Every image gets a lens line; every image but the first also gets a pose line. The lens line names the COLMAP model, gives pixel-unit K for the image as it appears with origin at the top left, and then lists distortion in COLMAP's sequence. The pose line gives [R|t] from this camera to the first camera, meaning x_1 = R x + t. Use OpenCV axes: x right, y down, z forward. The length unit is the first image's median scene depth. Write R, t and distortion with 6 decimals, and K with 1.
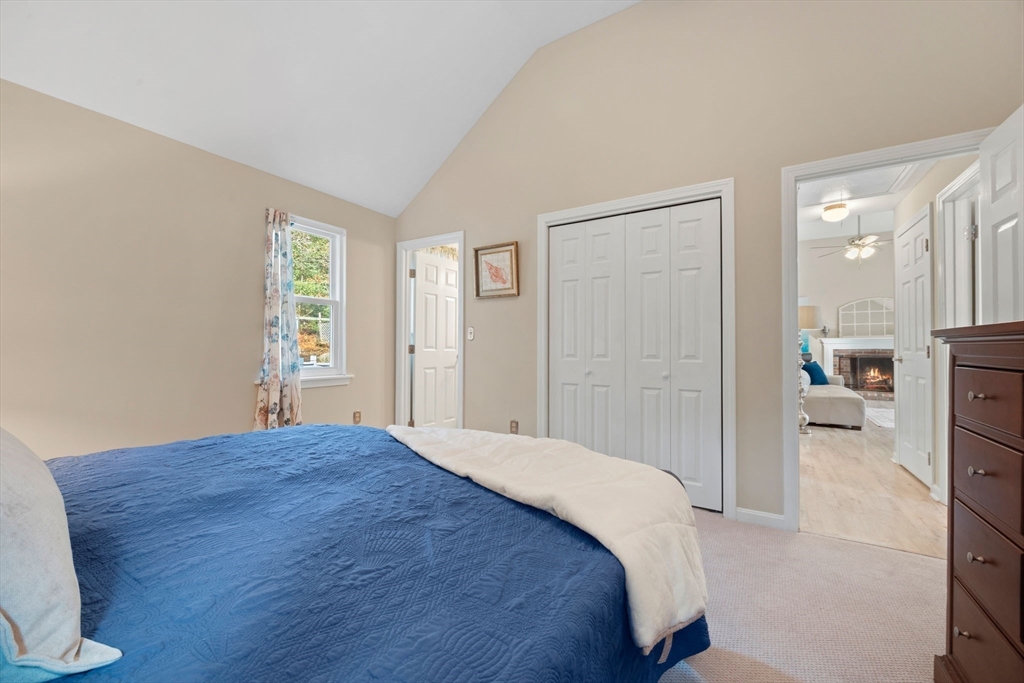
lens RADIAL K [[404.9, 0, 512.0], [0, 404.9, 341.5], [0, 0, 1]] dist [-0.000052, 0.000109]
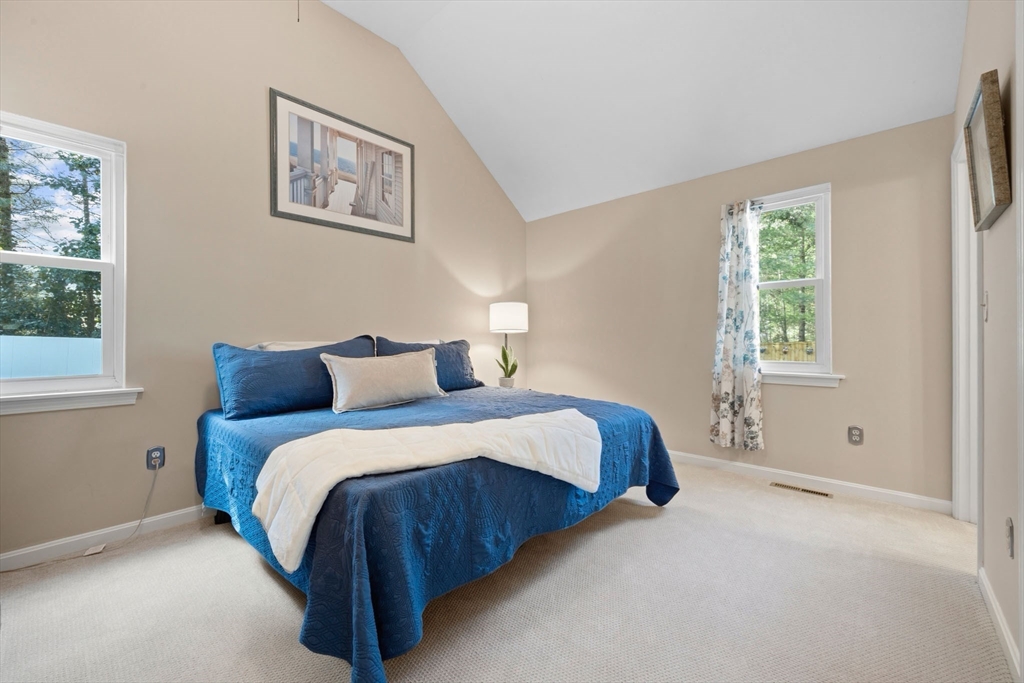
lens RADIAL K [[404.9, 0, 512.0], [0, 404.9, 341.5], [0, 0, 1]] dist [-0.000052, 0.000109]
pose [[-0.167215, 0.002530, -0.985917, 0.516138], [0.017114, 0.999853, -0.000337, 0.012364], [0.985772, -0.016930, -0.167234, 0.629039]]
